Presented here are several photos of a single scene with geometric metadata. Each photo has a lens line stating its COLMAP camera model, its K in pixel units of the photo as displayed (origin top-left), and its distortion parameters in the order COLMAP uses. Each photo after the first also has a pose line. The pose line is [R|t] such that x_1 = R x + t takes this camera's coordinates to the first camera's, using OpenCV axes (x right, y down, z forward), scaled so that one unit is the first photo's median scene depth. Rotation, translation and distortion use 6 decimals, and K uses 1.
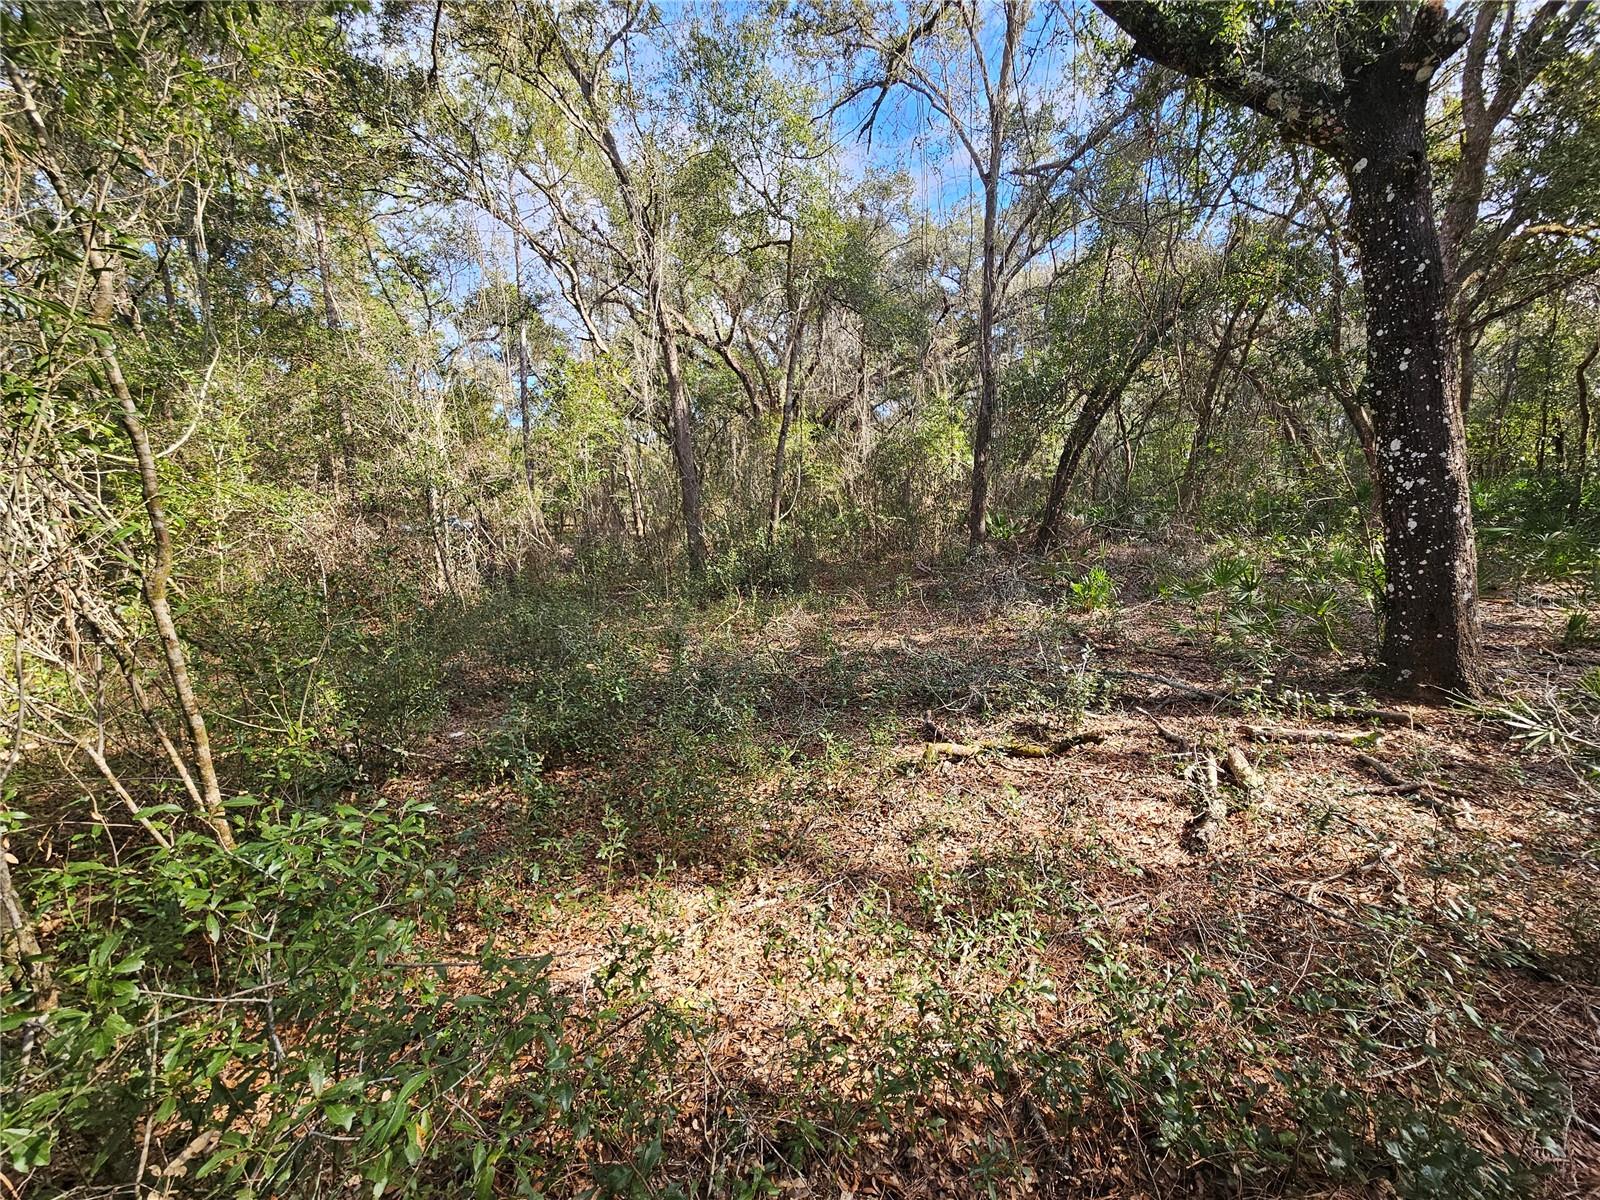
lens RADIAL K [[656.7, 0, 802.2], [0, 656.7, 592.4], [0, 0, 1]] dist [-0.002897, 0.000271]
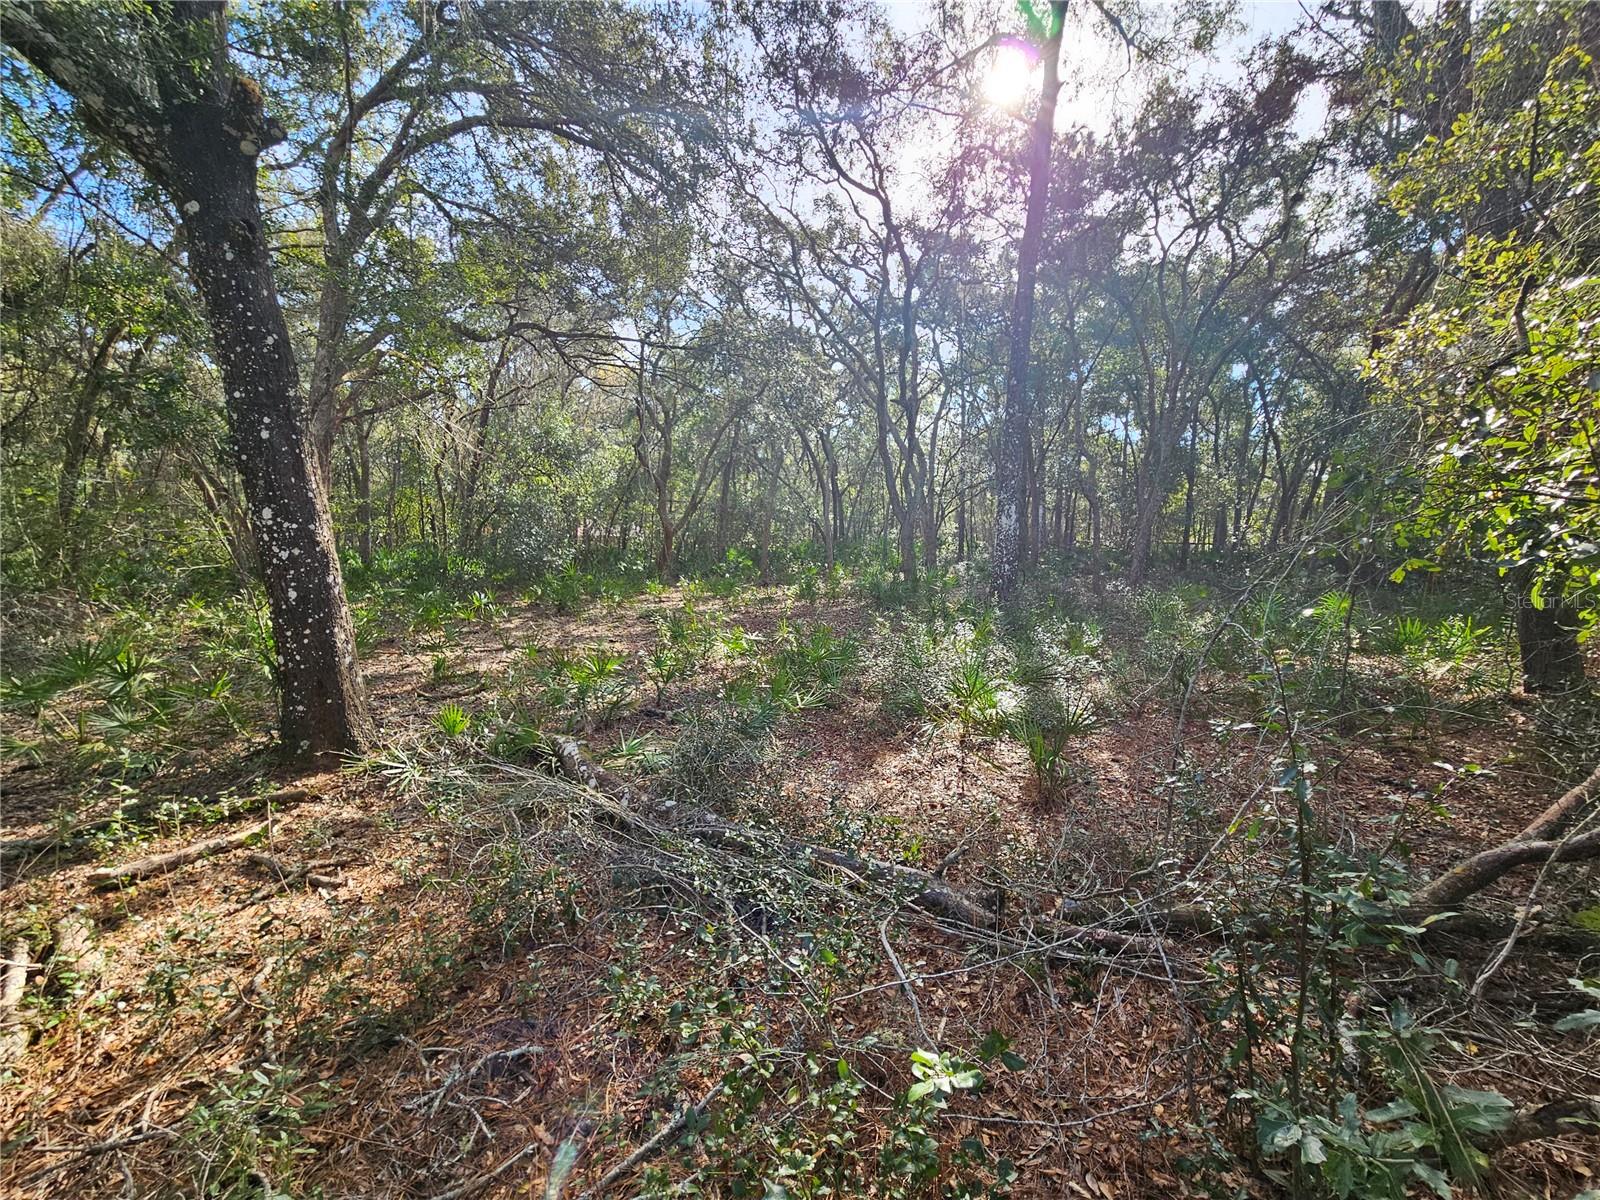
lens RADIAL K [[656.7, 0, 798.8], [0, 656.7, 592.6], [0, 0, 1]] dist [-0.002897, 0.000271]
pose [[0.221593, -0.026363, 0.974783, 0.135663], [0.116153, 0.993231, 0.000457, -0.018138], [-0.968197, 0.113122, 0.223155, 0.034556]]
